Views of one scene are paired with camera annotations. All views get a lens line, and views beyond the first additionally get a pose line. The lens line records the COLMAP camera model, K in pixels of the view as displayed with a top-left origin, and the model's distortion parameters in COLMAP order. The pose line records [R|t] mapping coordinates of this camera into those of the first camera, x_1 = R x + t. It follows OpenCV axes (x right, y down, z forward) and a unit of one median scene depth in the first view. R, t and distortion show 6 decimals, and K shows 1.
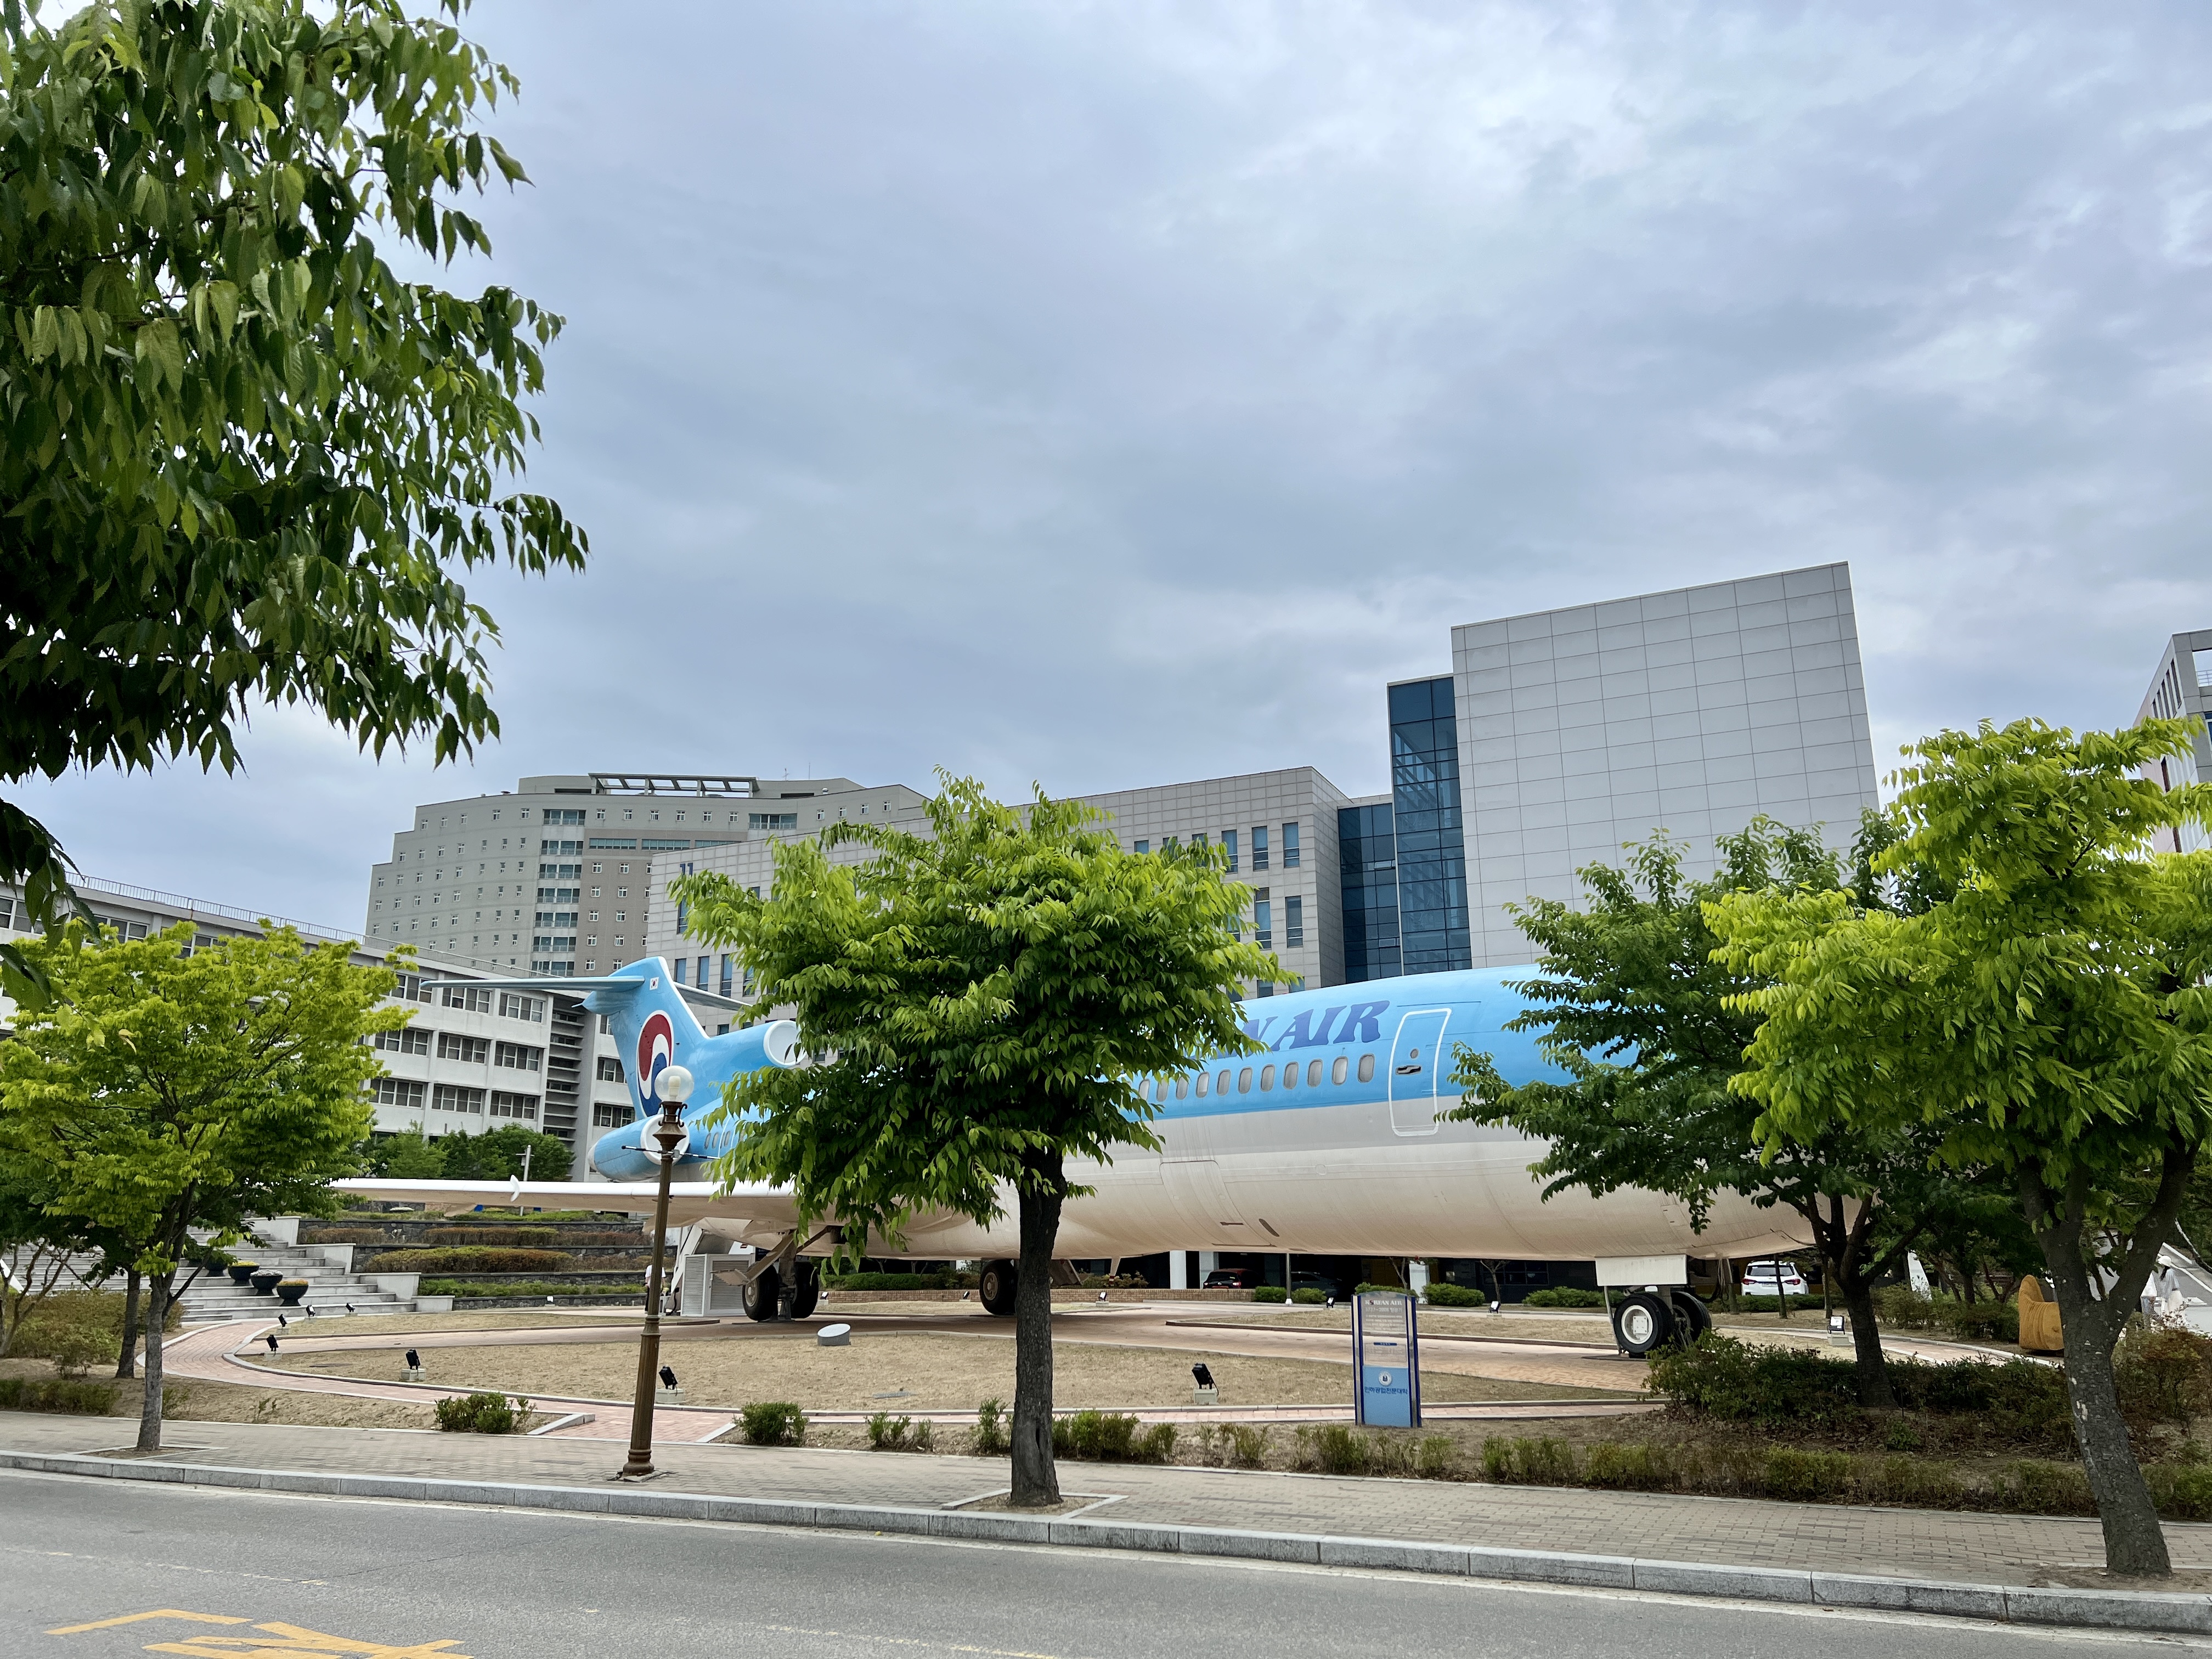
lens RADIAL K [[1678.5, 0, 1096.4], [0, 1678.5, 818.0], [0, 0, 1]] dist [0.060432, -0.063111]
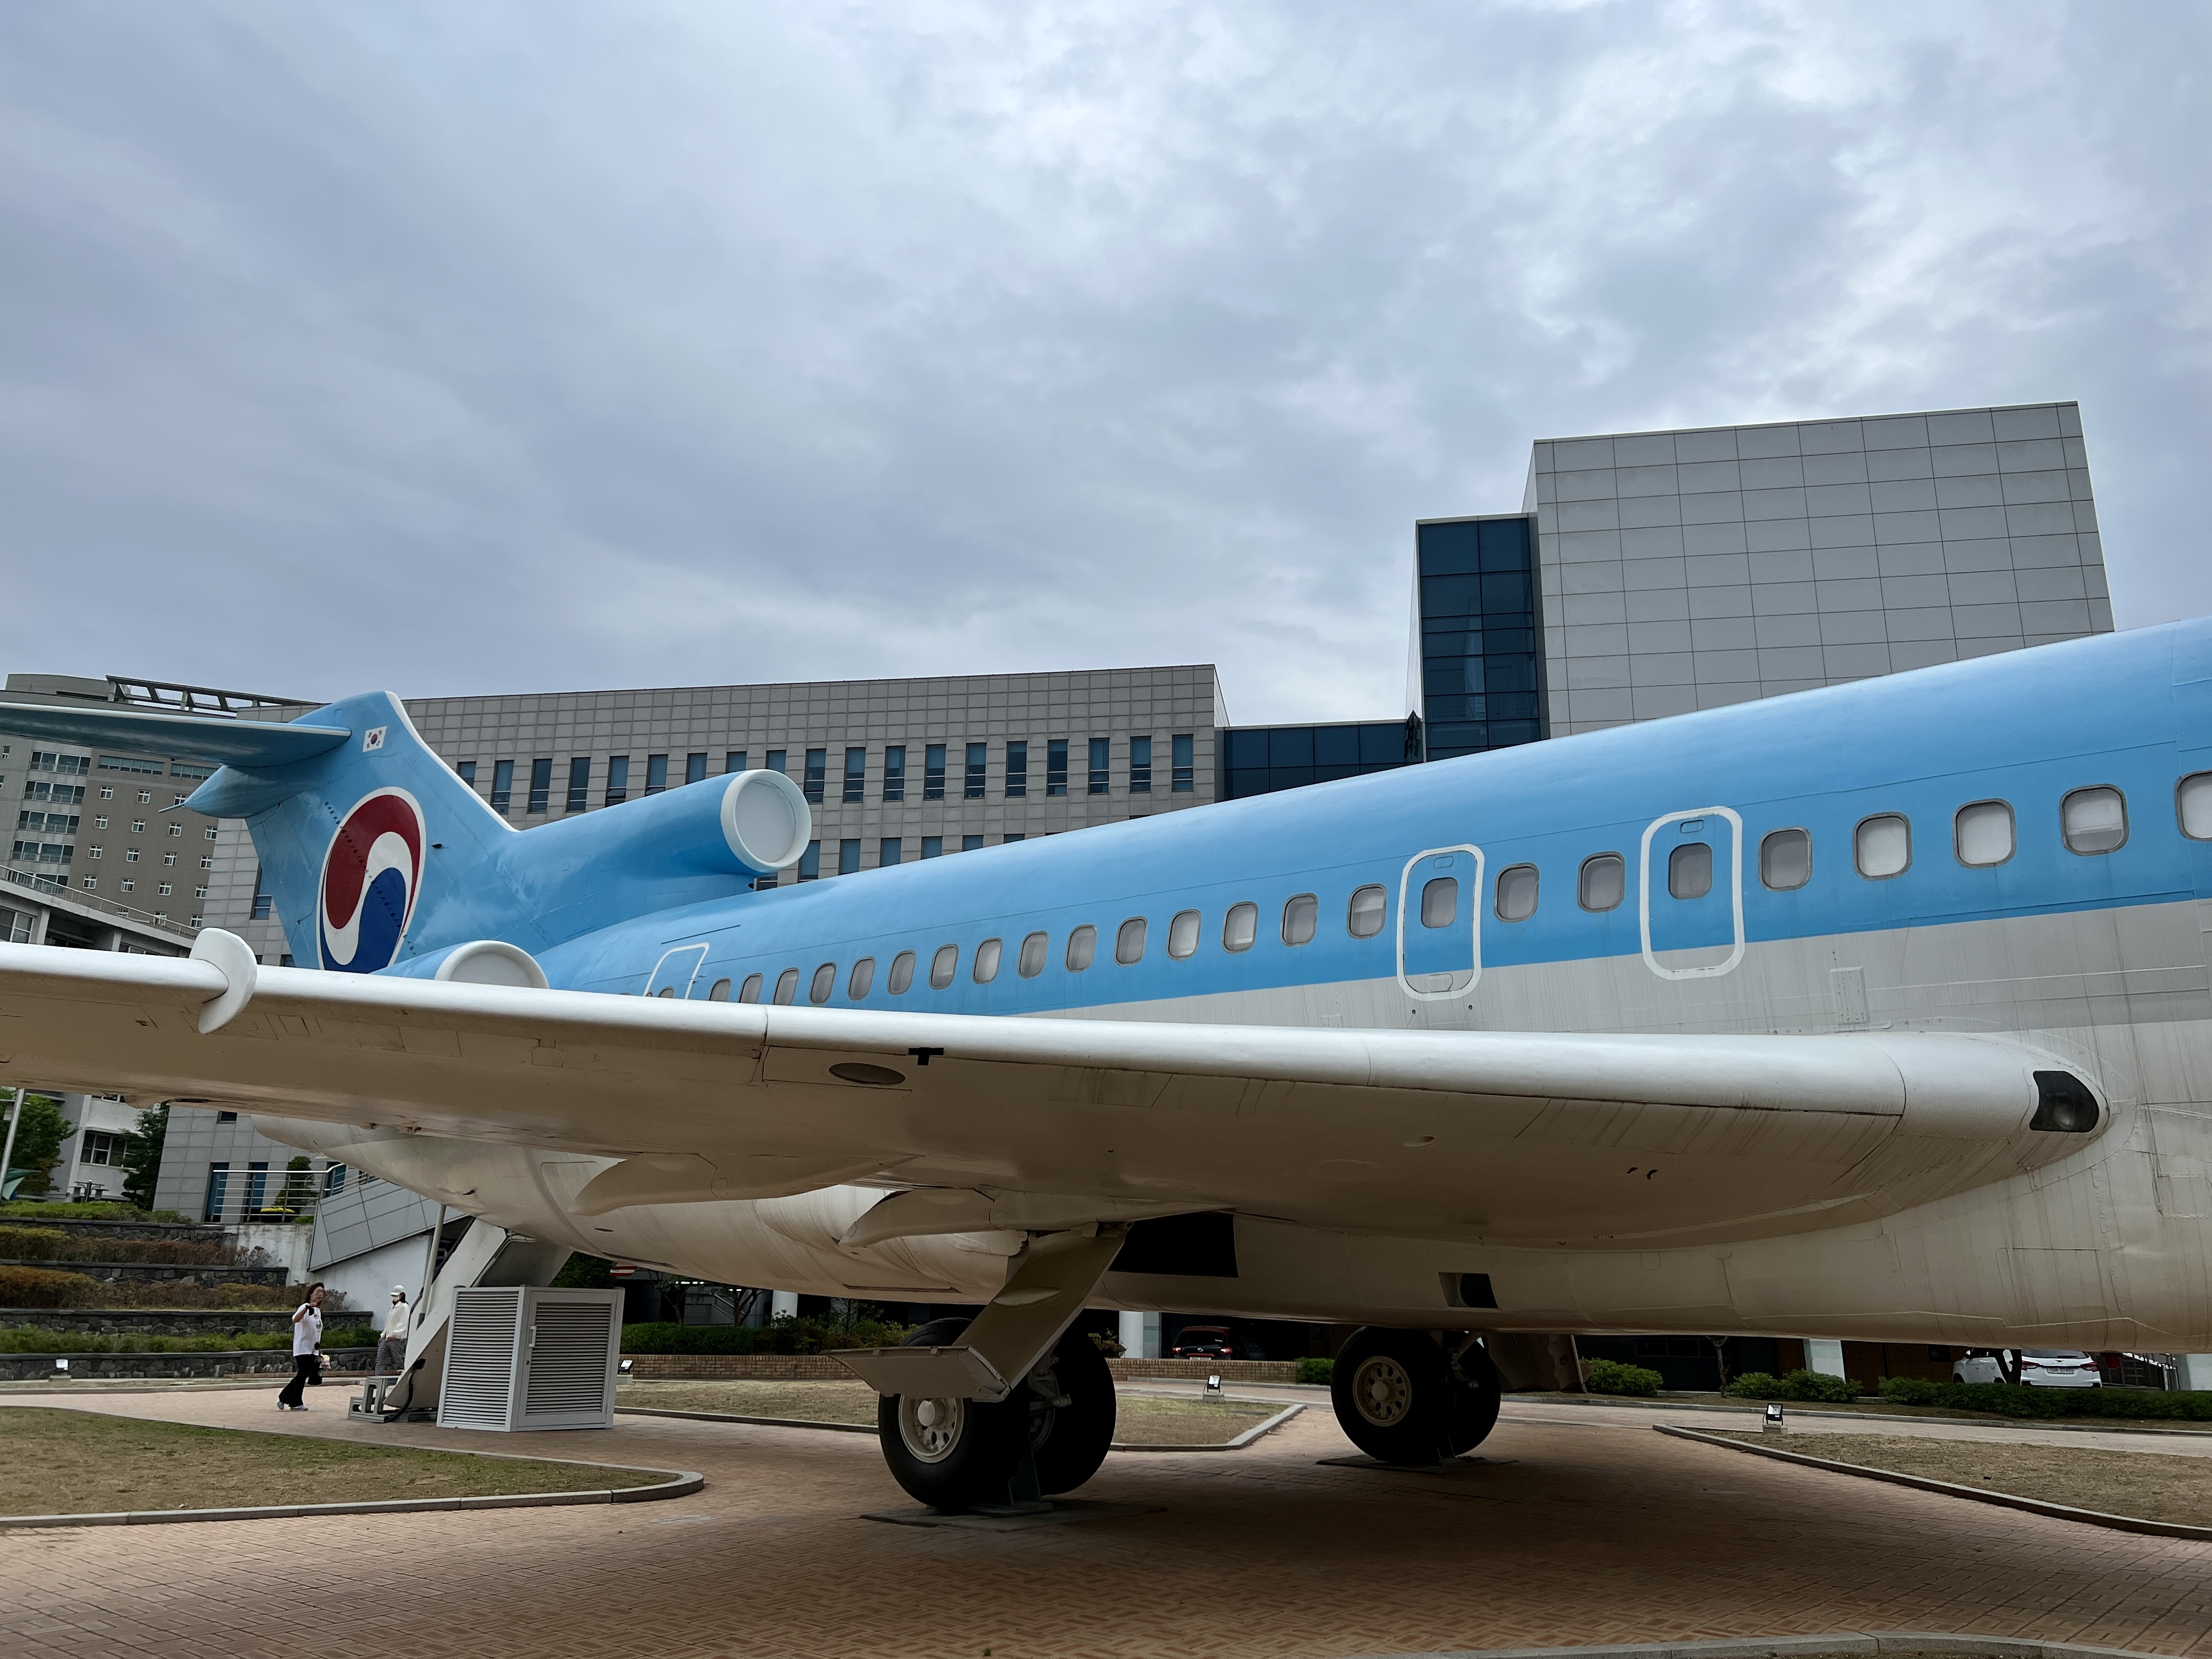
lens RADIAL K [[1678.5, 0, 1090.2], [0, 1678.5, 833.4], [0, 0, 1]] dist [0.060432, -0.063111]
pose [[0.965243, 0.093063, 0.244225, -0.150278], [-0.088994, 0.995648, -0.027668, 0.102344], [-0.245737, 0.004972, 0.969324, 0.390642]]
